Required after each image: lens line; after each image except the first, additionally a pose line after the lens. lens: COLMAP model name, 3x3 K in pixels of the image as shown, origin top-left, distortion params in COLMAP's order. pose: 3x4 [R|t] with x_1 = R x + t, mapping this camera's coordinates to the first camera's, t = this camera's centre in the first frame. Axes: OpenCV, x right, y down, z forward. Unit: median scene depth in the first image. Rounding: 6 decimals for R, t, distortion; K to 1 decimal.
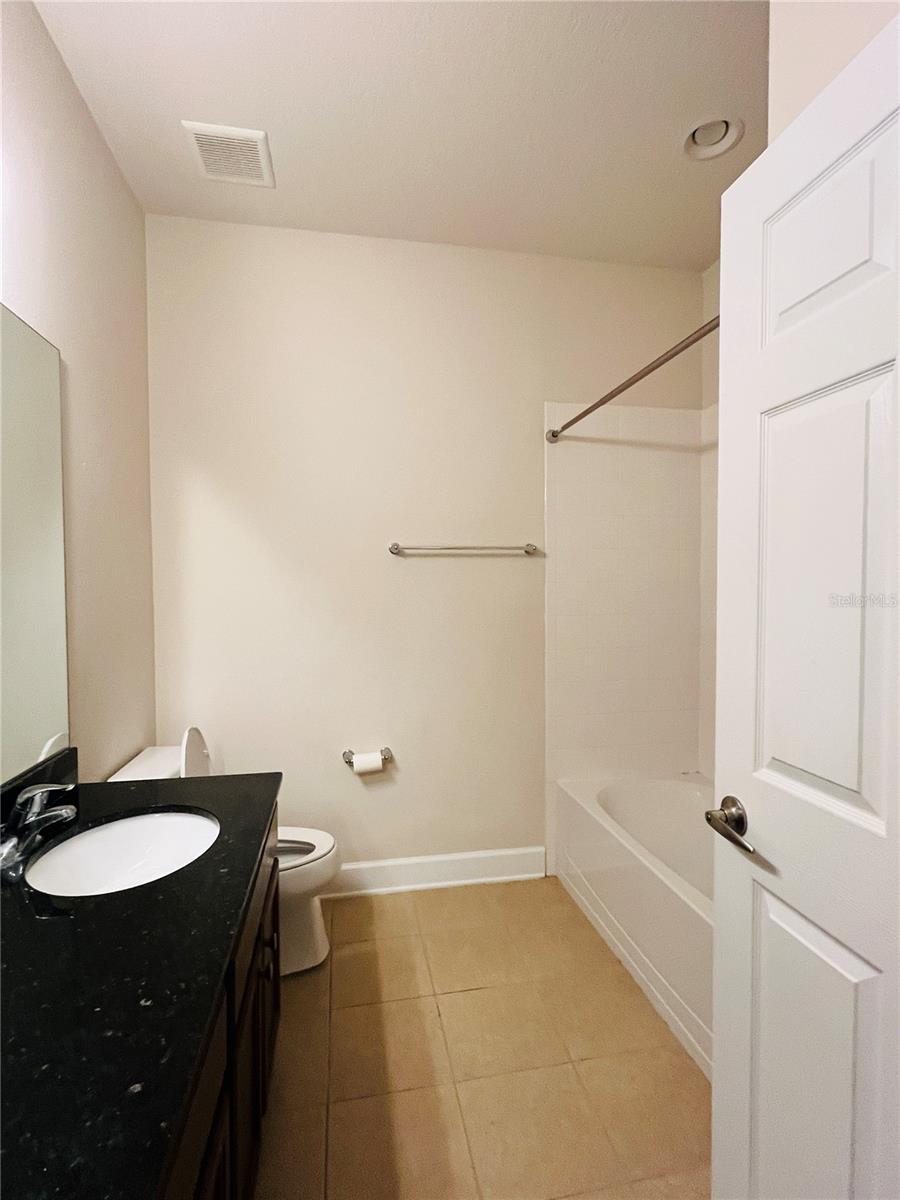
lens RADIAL K [[580.8, 0, 439.8], [0, 580.8, 595.8], [0, 0, 1]] dist [-0.002636, 0.000124]
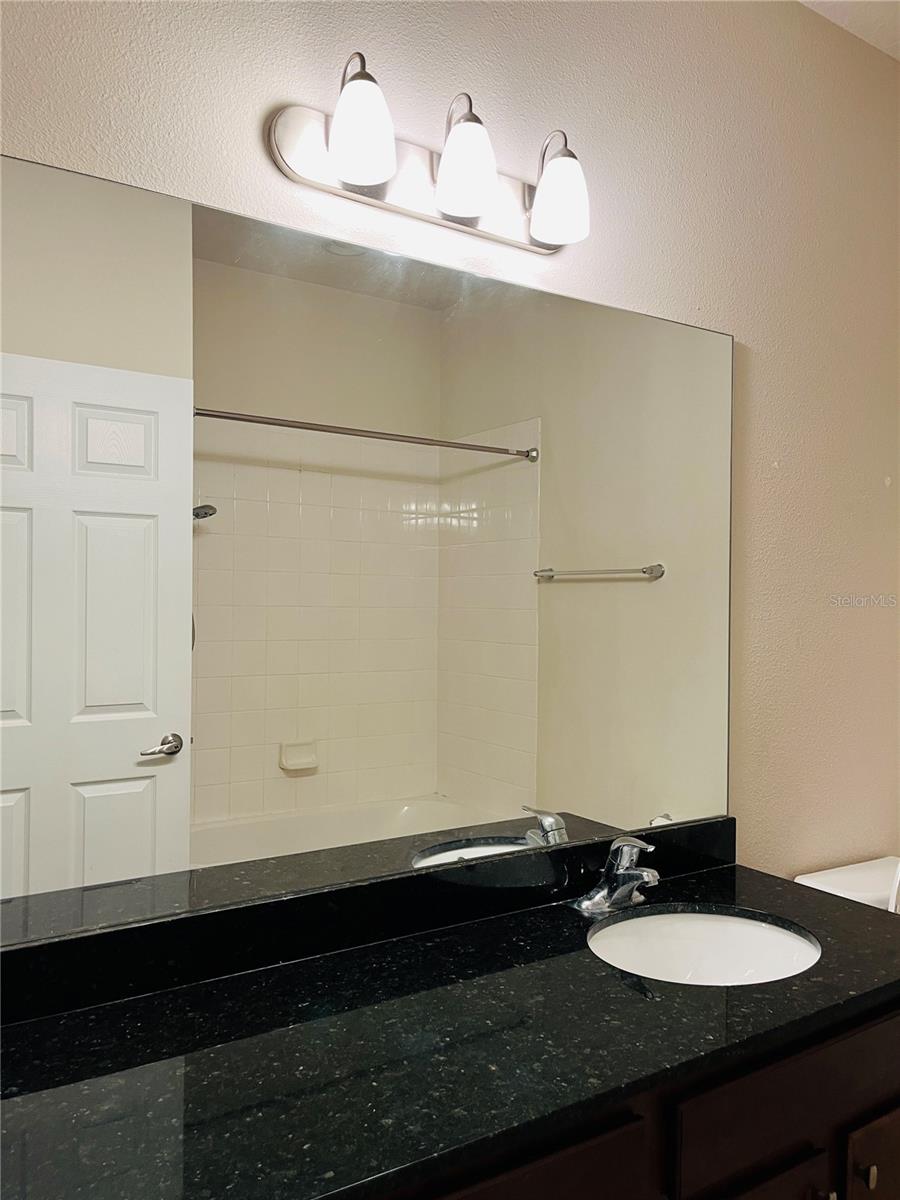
lens RADIAL K [[907.2, 0, 444.7], [0, 907.2, 606.5], [0, 0, 1]] dist [0.042106, -0.039268]
pose [[0.390146, 0.010291, -0.920695, 0.313051], [-0.038145, 0.999260, -0.004995, -0.008960], [0.919962, 0.037069, 0.390250, 0.105192]]
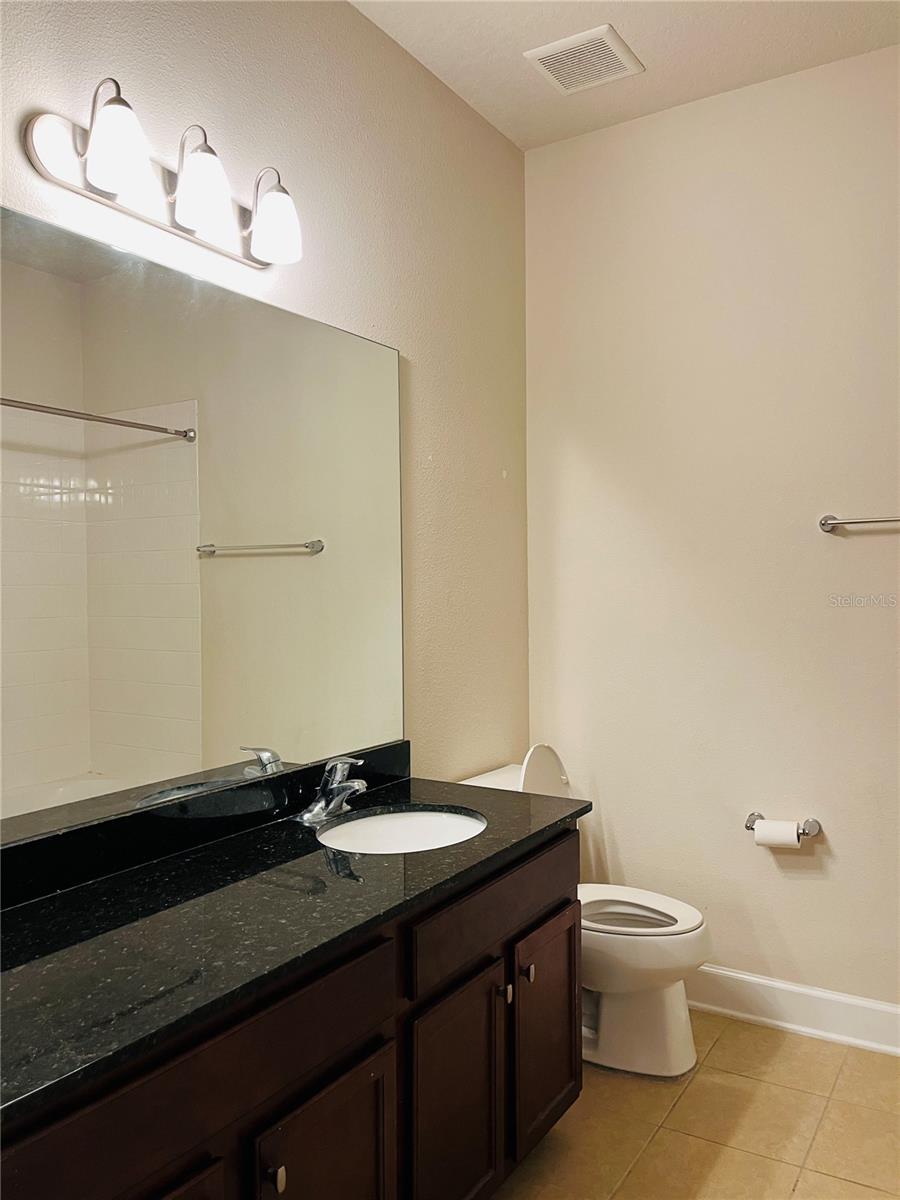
lens RADIAL K [[907.2, 0, 451.3], [0, 907.2, 597.3], [0, 0, 1]] dist [0.042106, -0.039268]
pose [[0.741329, 0.003612, -0.671132, 0.394062], [-0.011055, 0.999916, -0.006831, 0.019772], [0.671051, 0.012484, 0.741306, -0.093720]]
